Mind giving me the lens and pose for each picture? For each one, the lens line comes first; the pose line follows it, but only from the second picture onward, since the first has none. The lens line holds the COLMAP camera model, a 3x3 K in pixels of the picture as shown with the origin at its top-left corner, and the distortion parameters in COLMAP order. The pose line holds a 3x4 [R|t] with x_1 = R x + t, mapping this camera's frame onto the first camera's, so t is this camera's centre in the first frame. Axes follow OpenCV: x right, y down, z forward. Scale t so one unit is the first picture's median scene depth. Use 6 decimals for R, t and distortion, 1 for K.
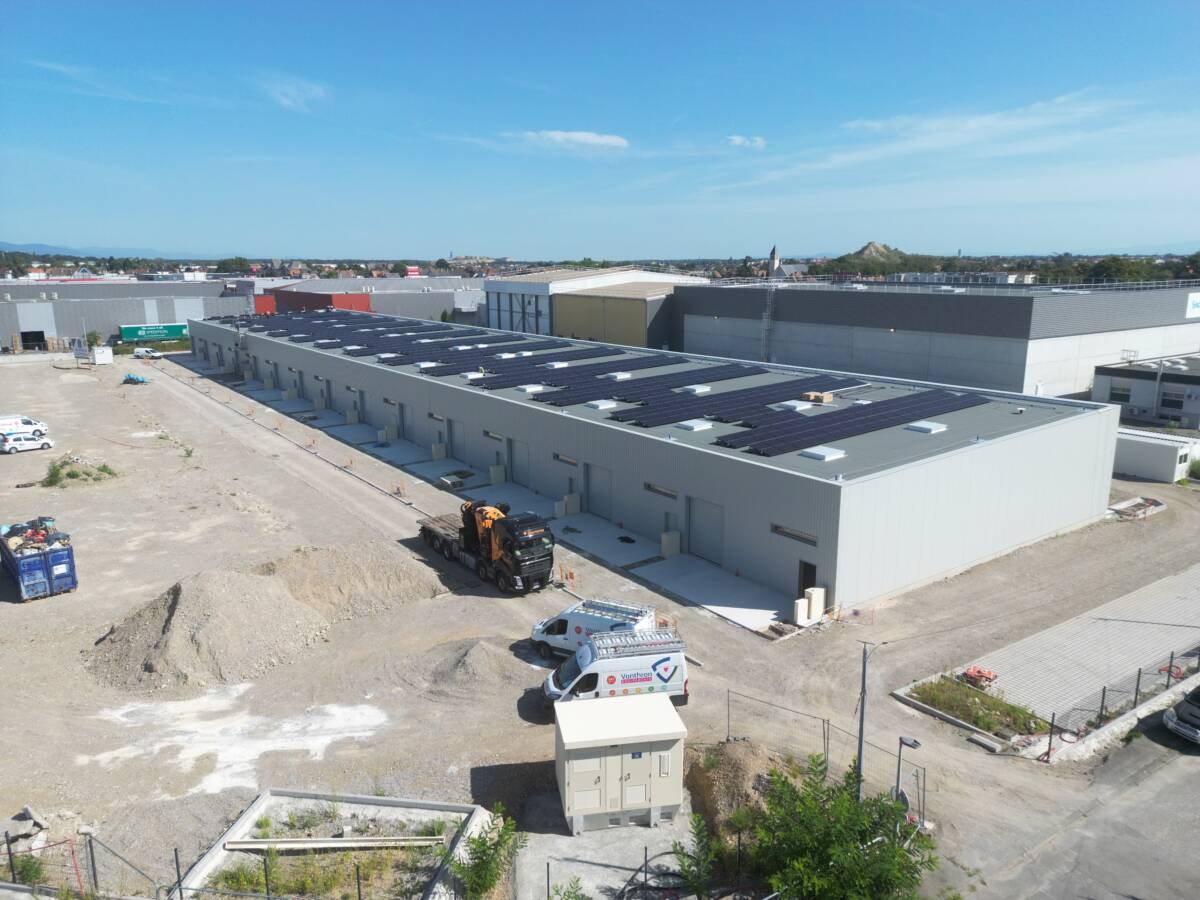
lens RADIAL K [[854.4, 0, 600.0], [0, 854.4, 450.0], [0, 0, 1]] dist [0.078624, -0.002441]
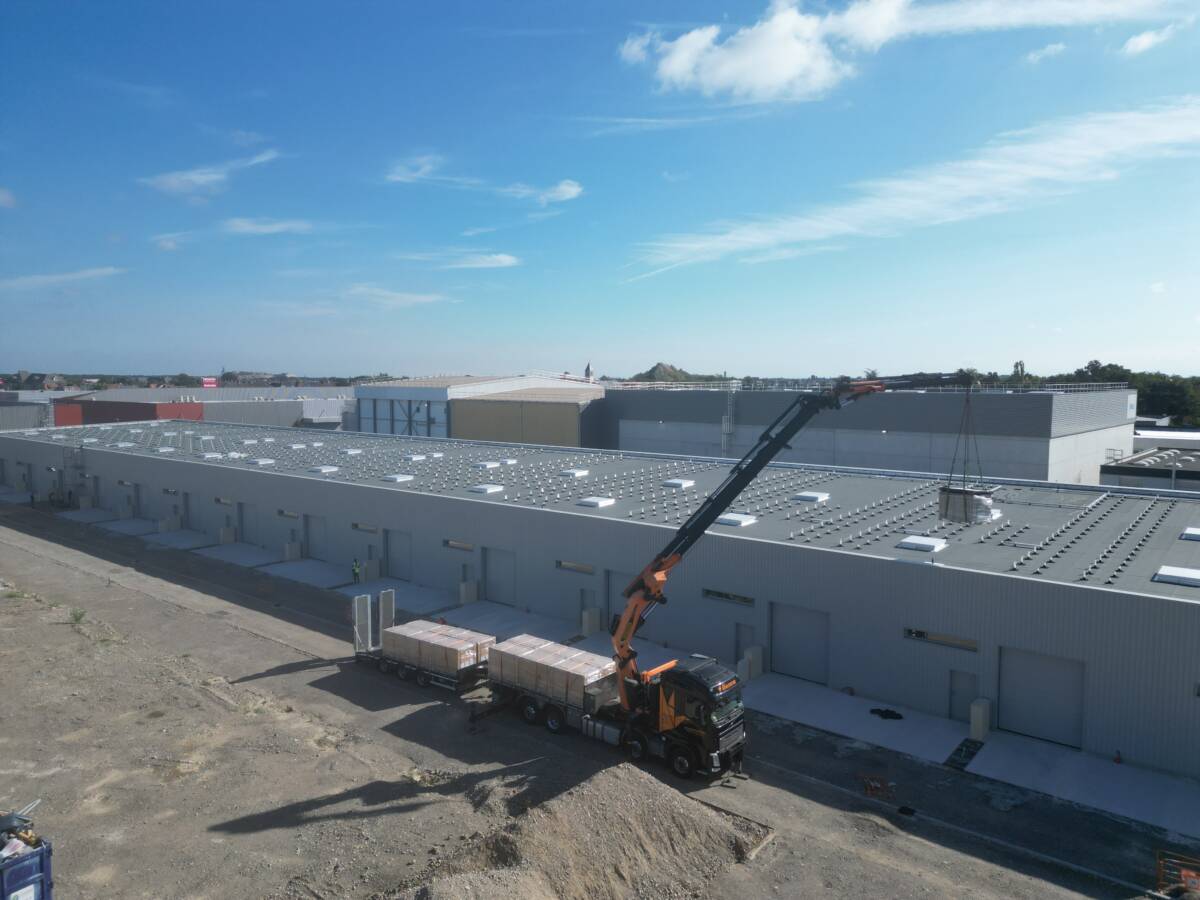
lens RADIAL K [[836.1, 0, 600.0], [0, 836.1, 450.0], [0, 0, 1]] dist [0.041159, -0.002712]
pose [[0.965512, -0.015661, 0.259886, -0.173540], [0.050236, 0.990638, -0.126939, -0.014948], [-0.255464, 0.135617, 0.957260, 0.172906]]
